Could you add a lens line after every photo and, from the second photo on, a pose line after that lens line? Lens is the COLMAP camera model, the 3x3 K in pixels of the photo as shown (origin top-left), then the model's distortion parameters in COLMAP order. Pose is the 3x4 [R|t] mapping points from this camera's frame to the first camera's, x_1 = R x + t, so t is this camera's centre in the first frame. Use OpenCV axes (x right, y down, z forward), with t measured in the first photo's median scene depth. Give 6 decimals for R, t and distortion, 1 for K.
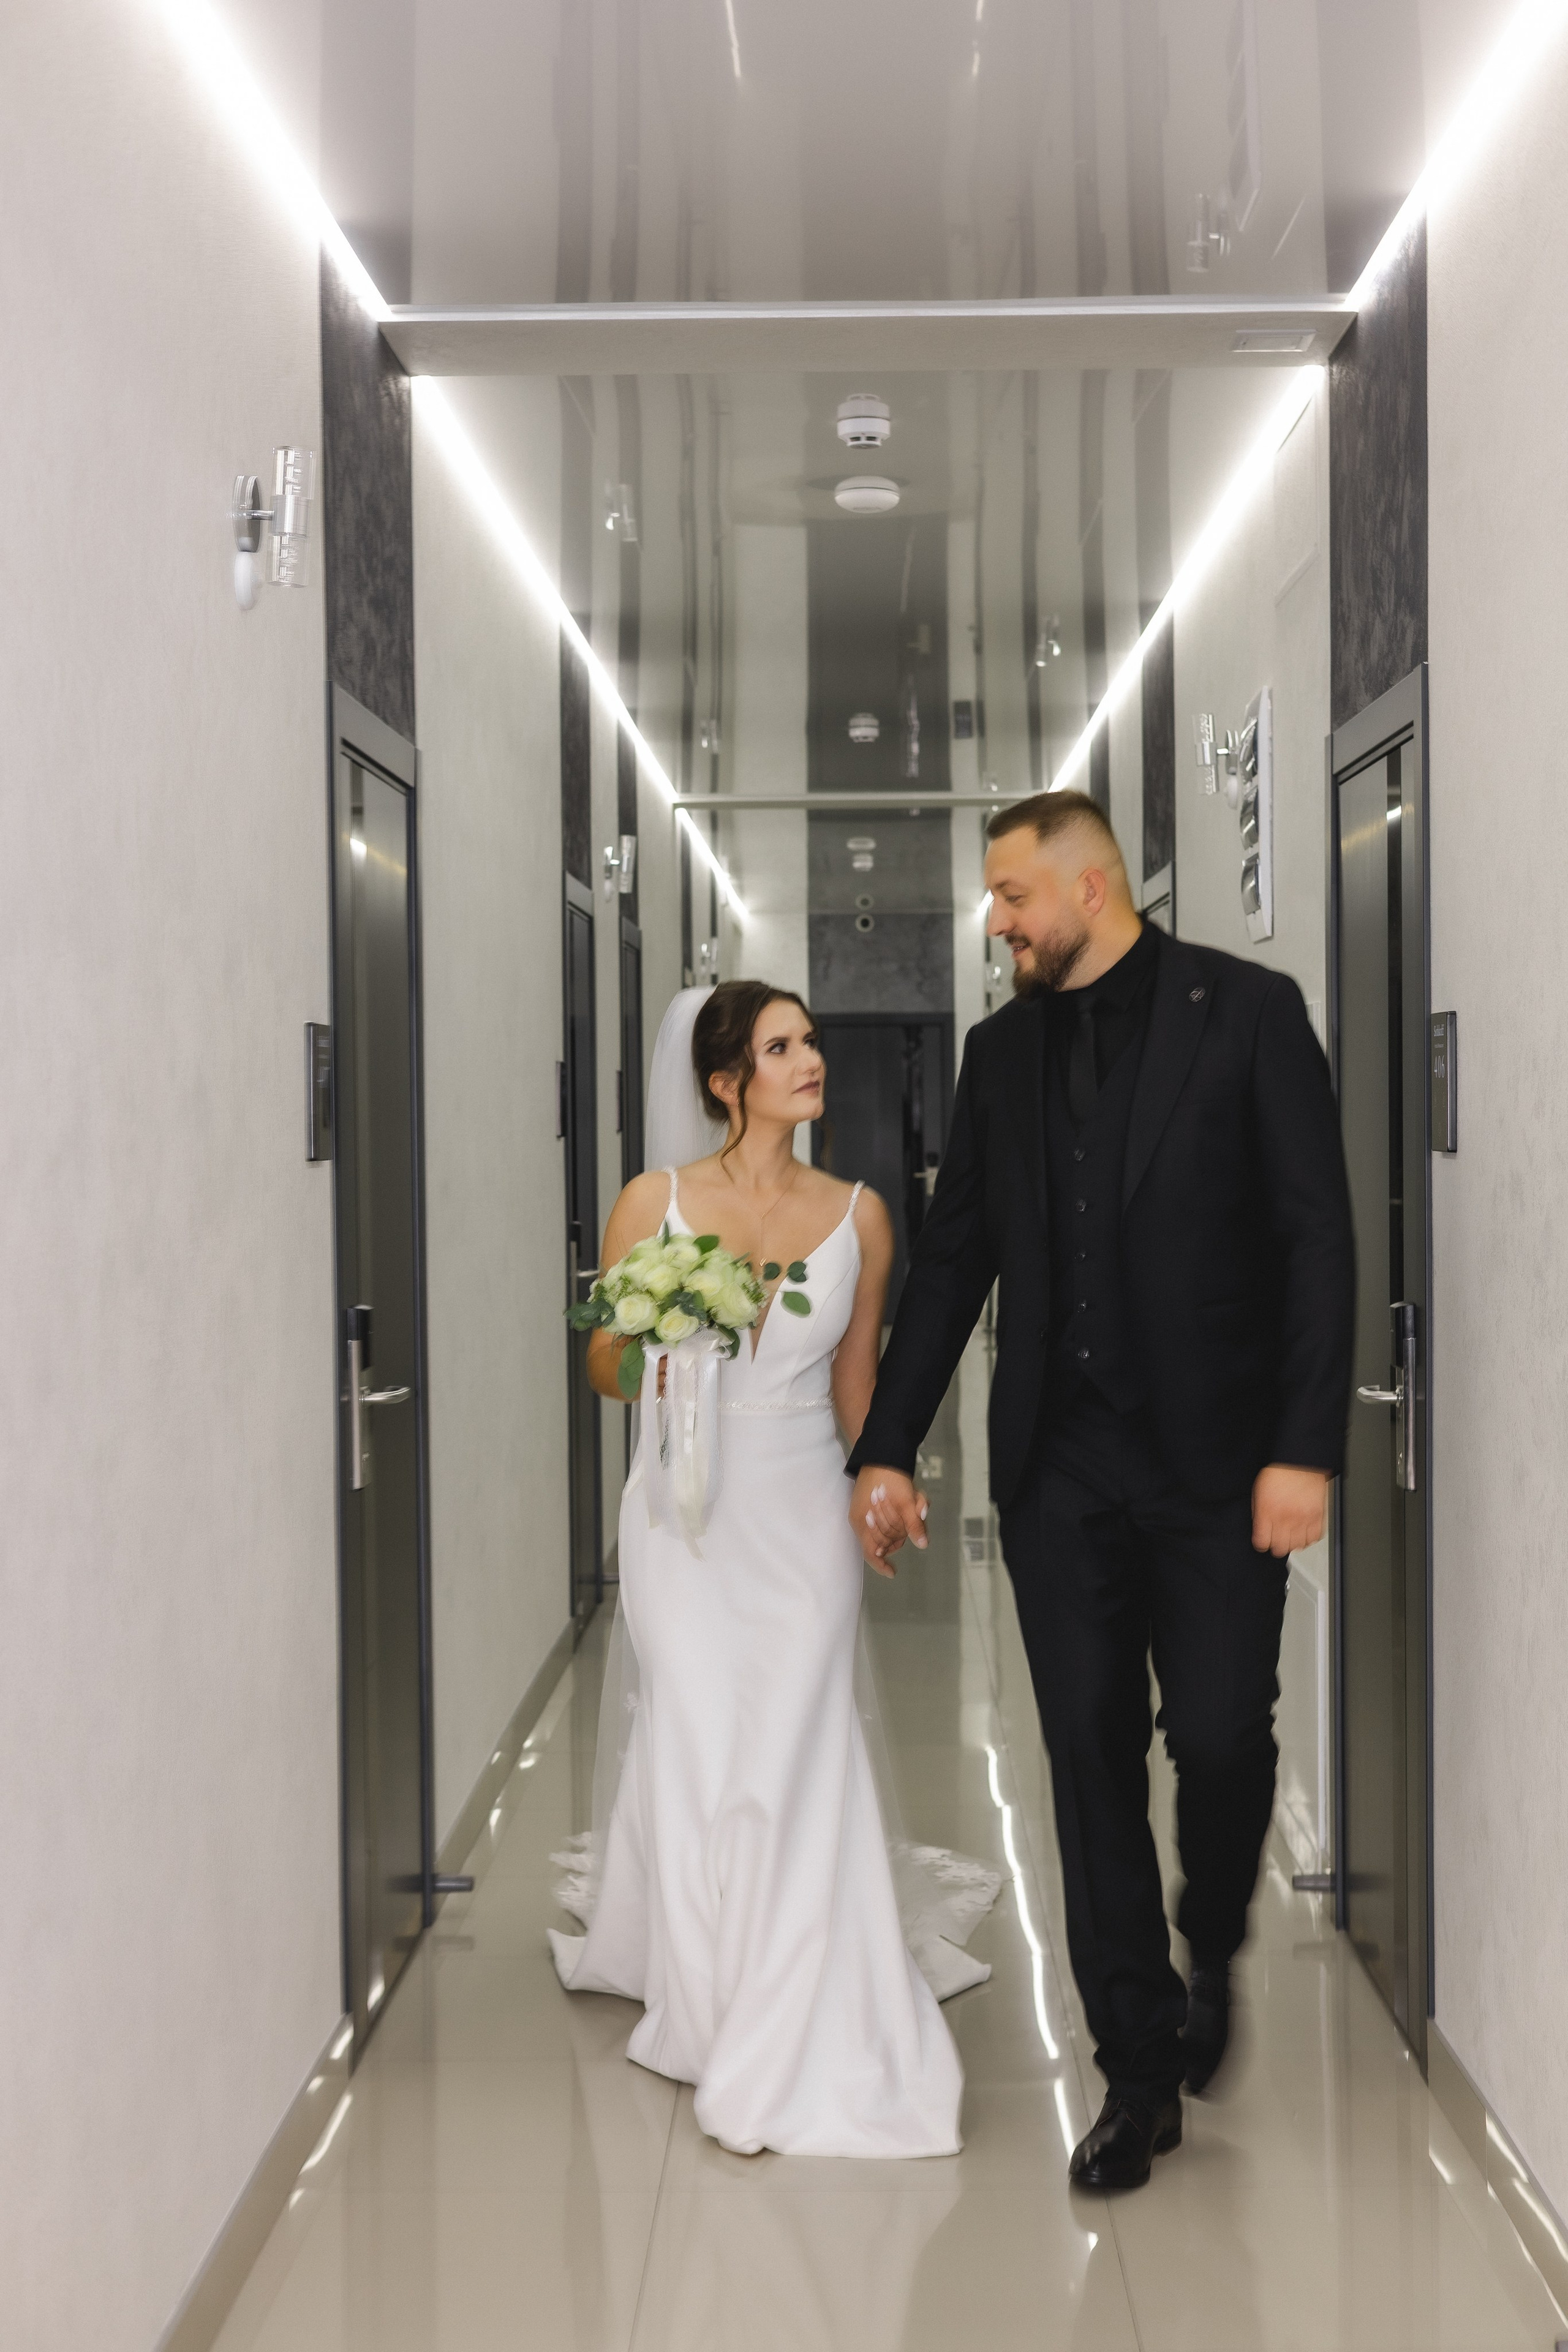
lens RADIAL K [[3379.0, 0, 784.0], [0, 3379.0, 1176.0], [0, 0, 1]] dist [-0.015266, -0.012211]
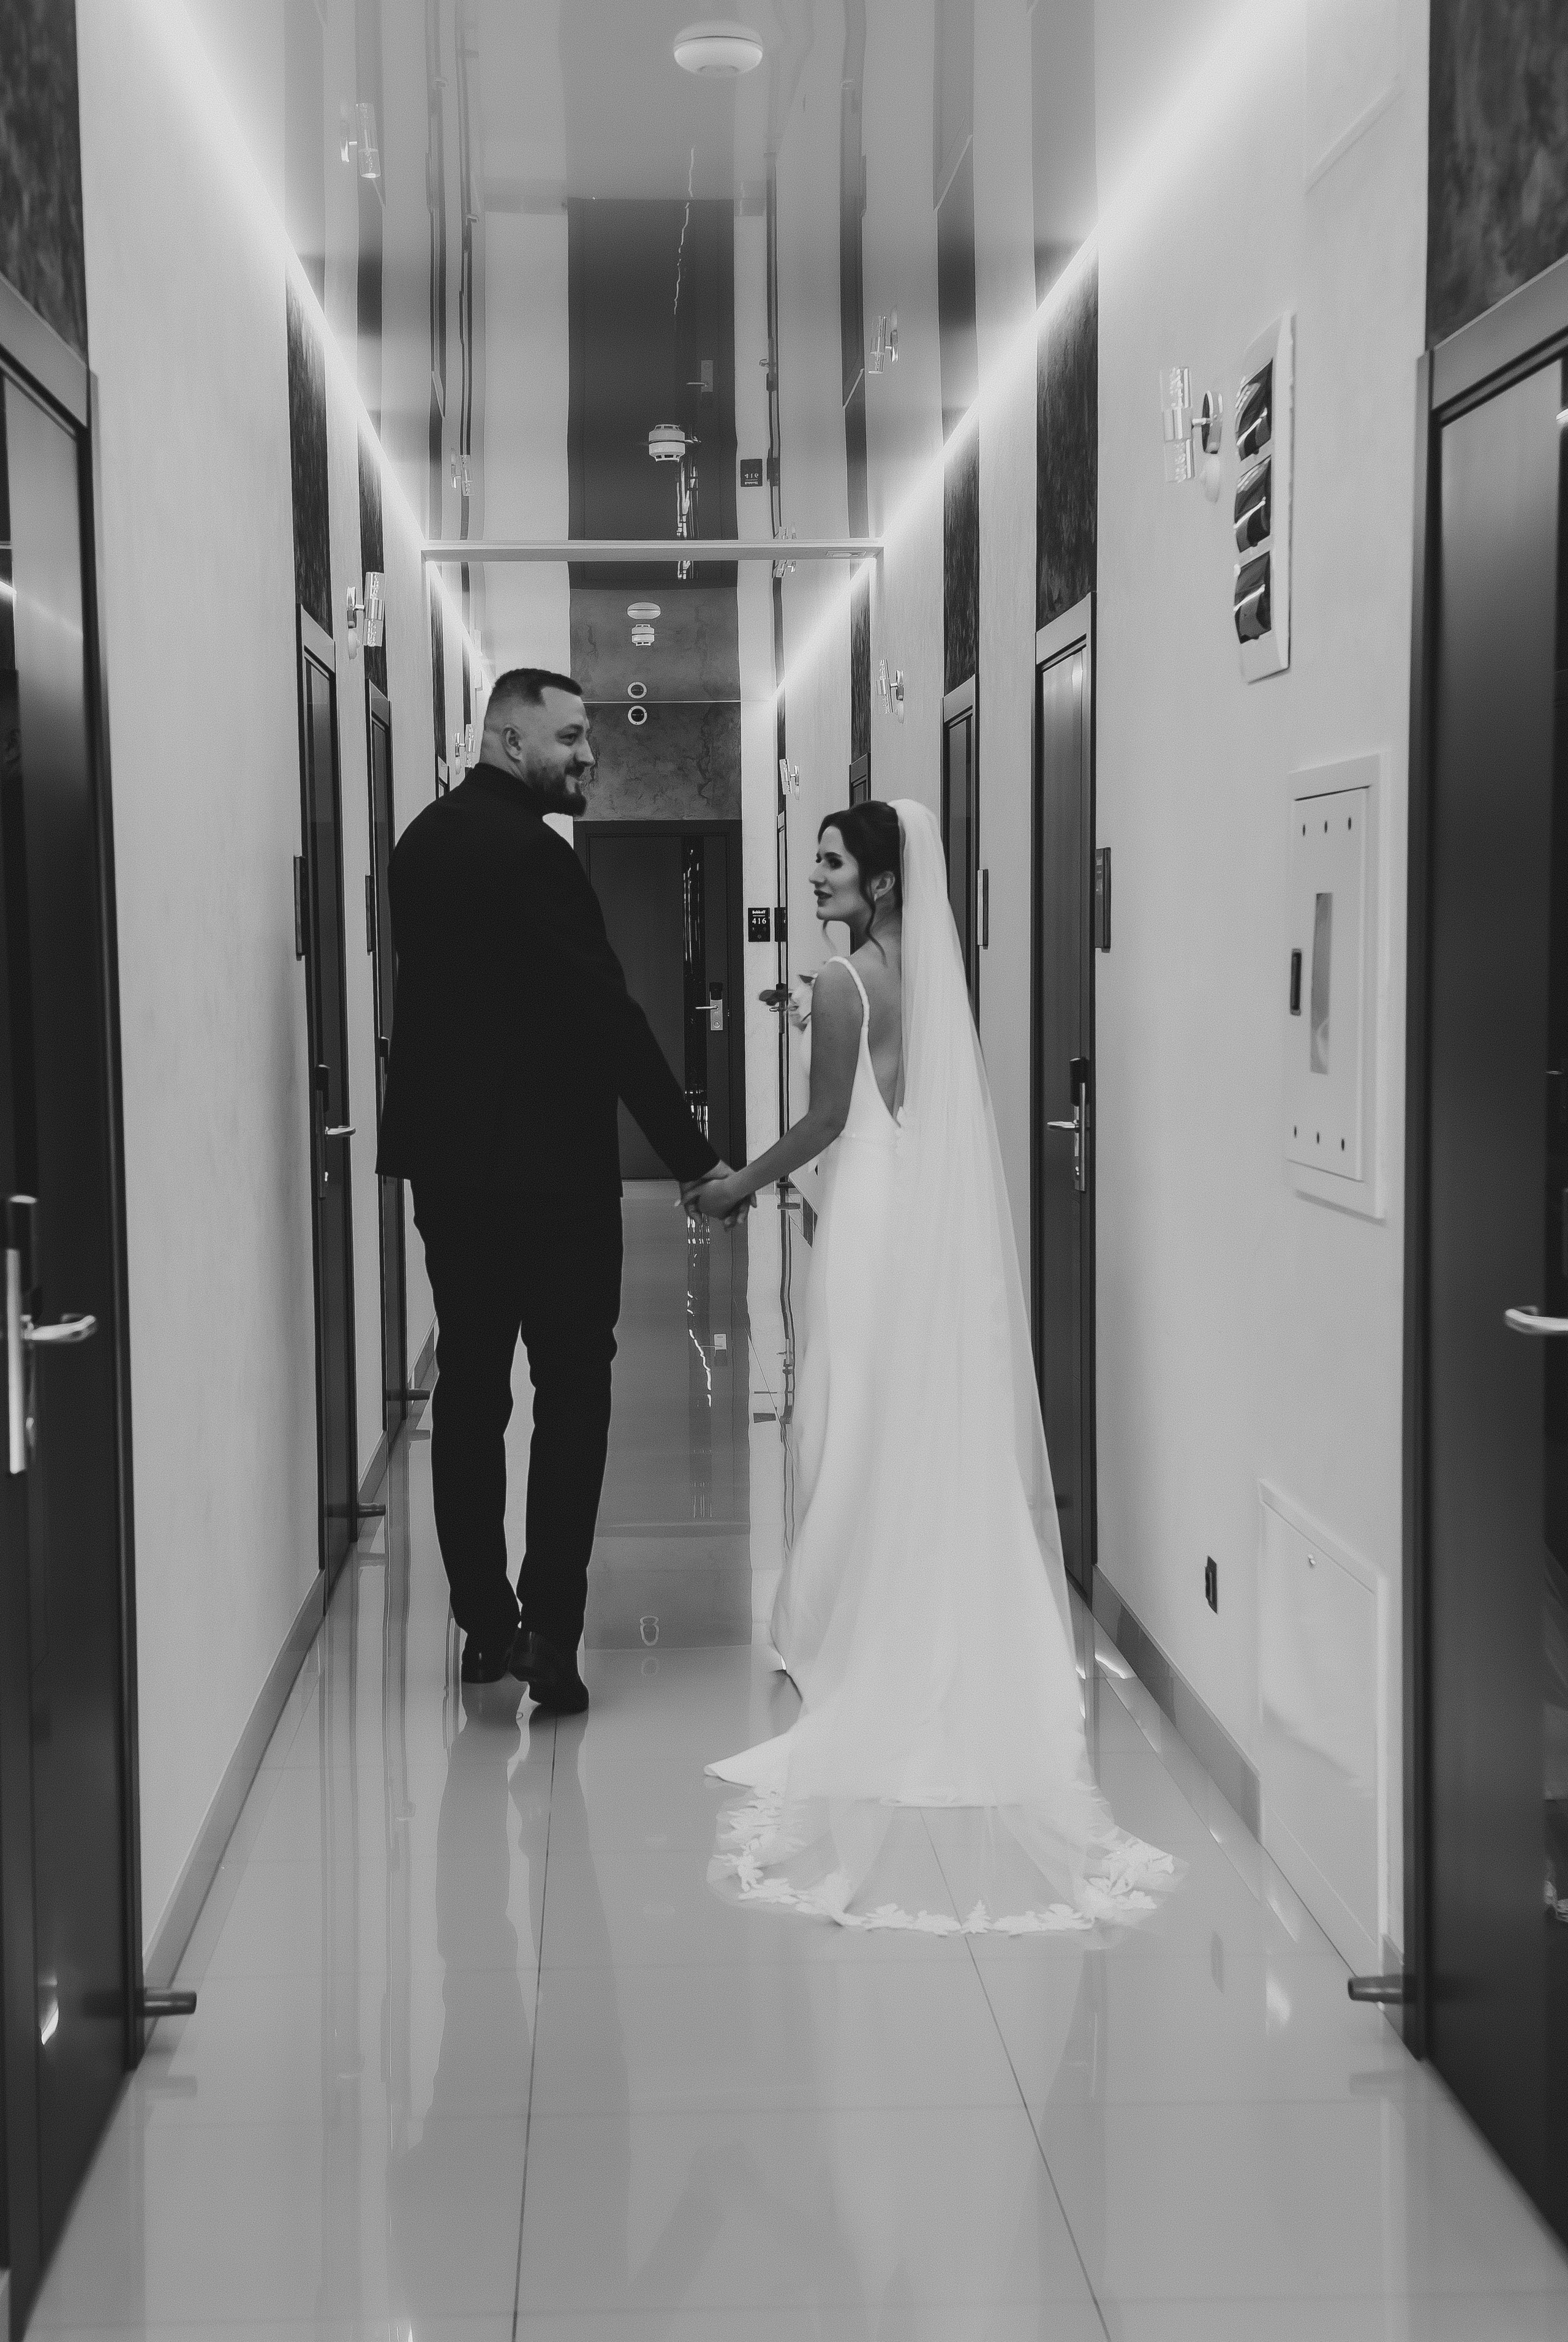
lens RADIAL K [[3602.6, 0, 736.2], [0, 3602.6, 1263.1], [0, 0, 1]] dist [0.403037, -1.387840]
pose [[0.998294, -0.005828, 0.058094, -0.014968], [0.001761, 0.997559, 0.069812, 0.001043], [-0.058359, -0.069591, 0.995867, 0.156313]]
